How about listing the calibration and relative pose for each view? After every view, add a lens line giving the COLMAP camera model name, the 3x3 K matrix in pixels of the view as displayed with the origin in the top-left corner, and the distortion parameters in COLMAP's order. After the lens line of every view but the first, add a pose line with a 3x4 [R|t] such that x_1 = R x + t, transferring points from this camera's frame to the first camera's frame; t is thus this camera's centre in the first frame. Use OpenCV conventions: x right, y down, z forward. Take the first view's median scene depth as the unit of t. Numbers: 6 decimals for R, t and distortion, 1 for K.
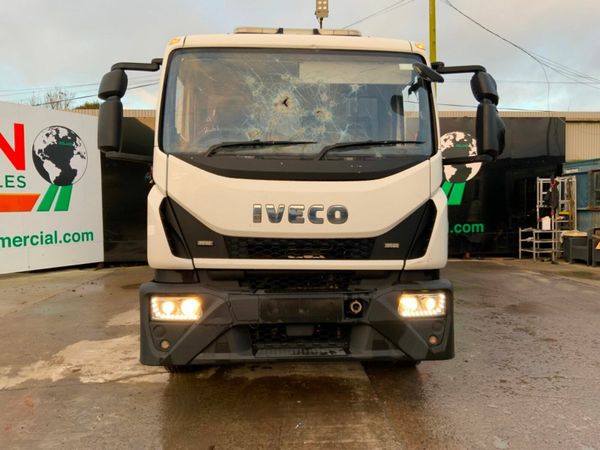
lens RADIAL K [[542.8, 0, 299.6], [0, 542.8, 208.8], [0, 0, 1]] dist [0.151386, 0.000141]
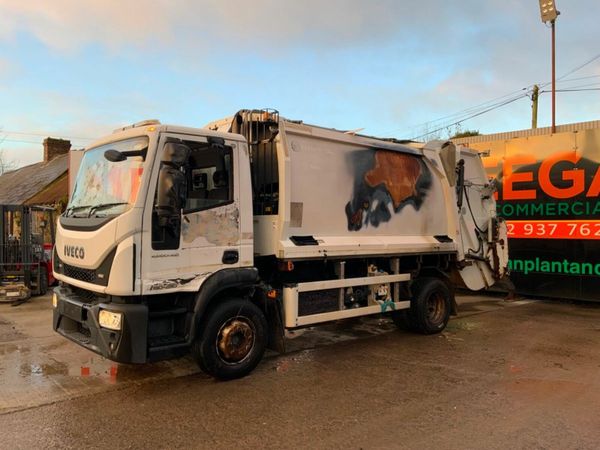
lens RADIAL K [[500.0, 0, 300.0], [0, 500.0, 225.0], [0, 0, 1]] dist [0.059567, -0.006333]
pose [[0.583175, -0.014656, -0.812214, 0.792625], [0.011002, 0.999888, -0.010143, -0.024047], [0.812272, -0.003020, 0.583271, 0.333570]]
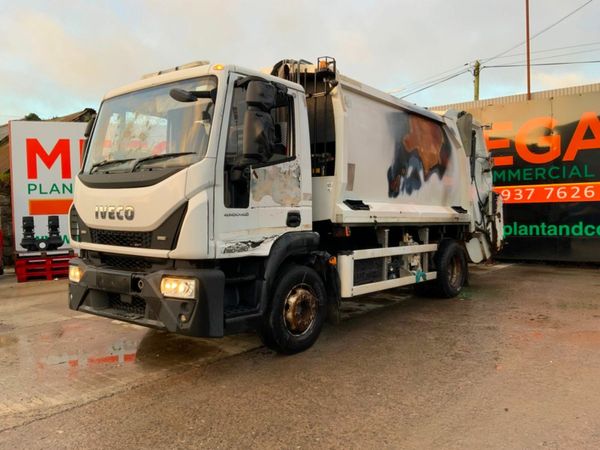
lens RADIAL K [[500.0, 0, 300.0], [0, 500.0, 225.0], [0, 0, 1]] dist [0.059567, -0.006333]
pose [[0.706844, 0.004741, -0.707353, 0.606728], [0.008386, 0.999851, 0.015082, 0.012253], [0.707320, -0.016593, 0.706699, 0.216595]]
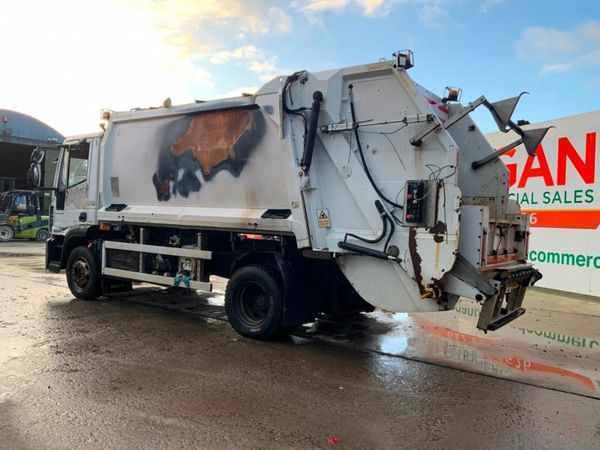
lens RADIAL K [[500.0, 0, 300.0], [0, 500.0, 225.0], [0, 0, 1]] dist [0.059567, -0.006333]
pose [[-0.666416, -0.012824, -0.745470, 0.640135], [-0.030081, 0.999500, 0.009697, 0.007438], [0.744973, 0.028887, -0.666468, 1.786438]]
